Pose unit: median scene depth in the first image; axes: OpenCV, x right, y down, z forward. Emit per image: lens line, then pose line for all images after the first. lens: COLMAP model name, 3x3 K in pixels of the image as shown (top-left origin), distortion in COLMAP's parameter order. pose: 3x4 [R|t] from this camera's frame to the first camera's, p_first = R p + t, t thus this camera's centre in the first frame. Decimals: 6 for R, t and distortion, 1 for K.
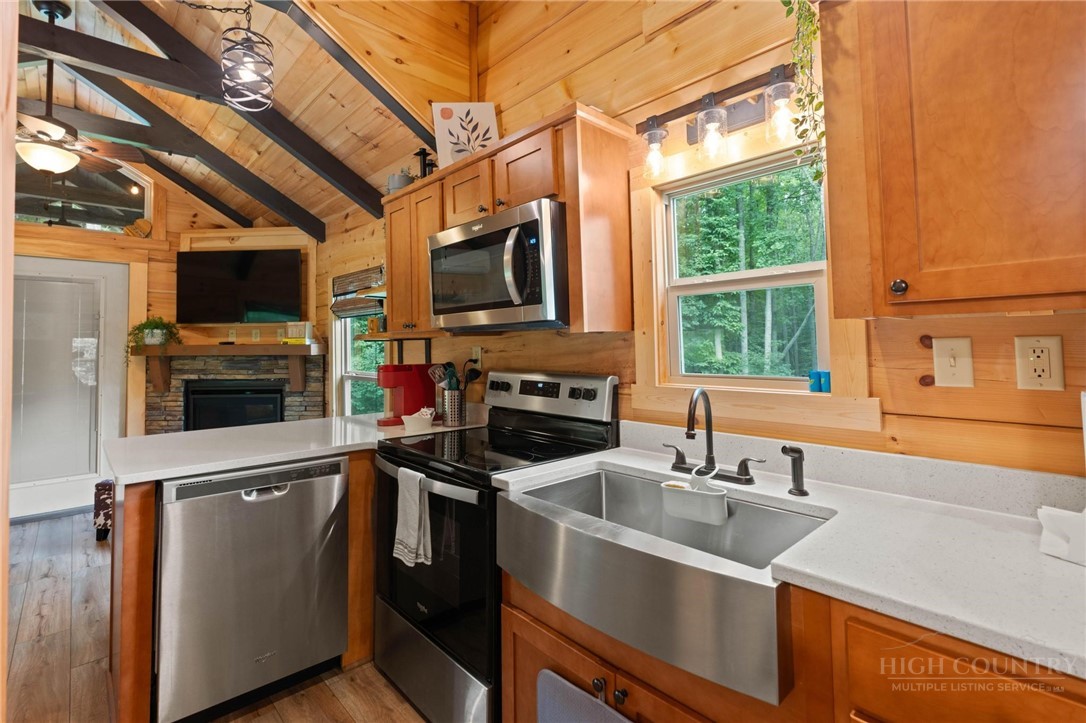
lens RADIAL K [[504.9, 0, 540.8], [0, 504.9, 326.6], [0, 0, 1]] dist [-0.011277, 0.005674]
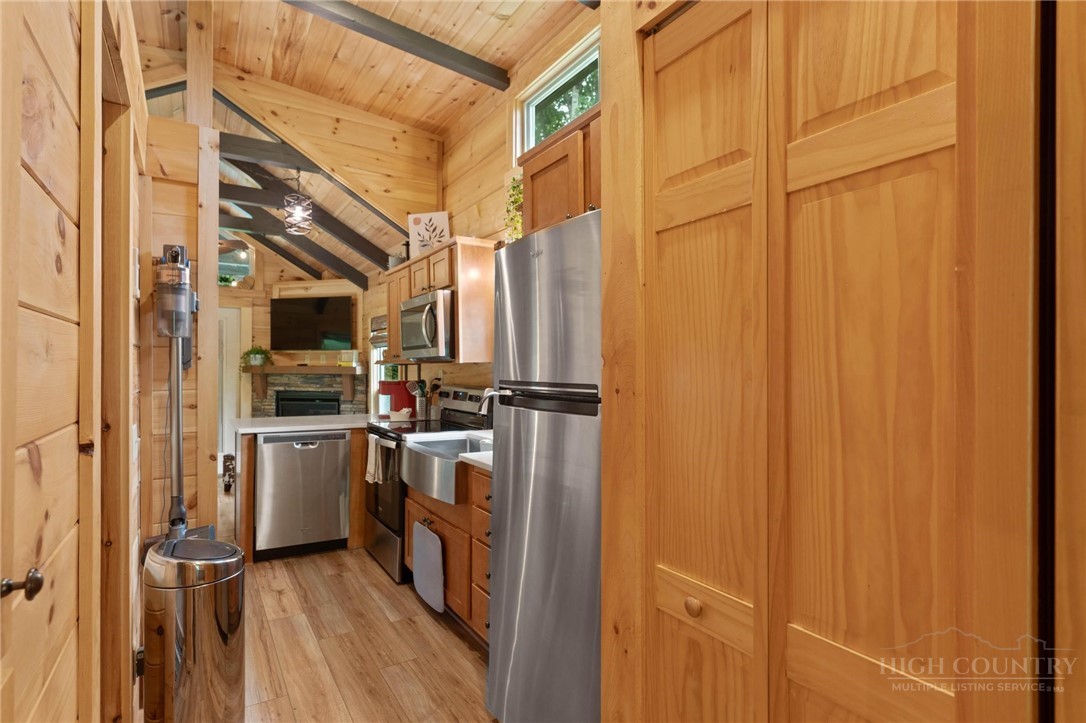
lens RADIAL K [[545.6, 0, 522.8], [0, 545.6, 365.8], [0, 0, 1]] dist [-0.000709, -0.000008]
pose [[0.978405, 0.012526, -0.206319, 0.349583], [-0.005817, 0.999435, 0.033093, -0.022009], [0.206617, -0.031178, 0.977925, -0.432463]]
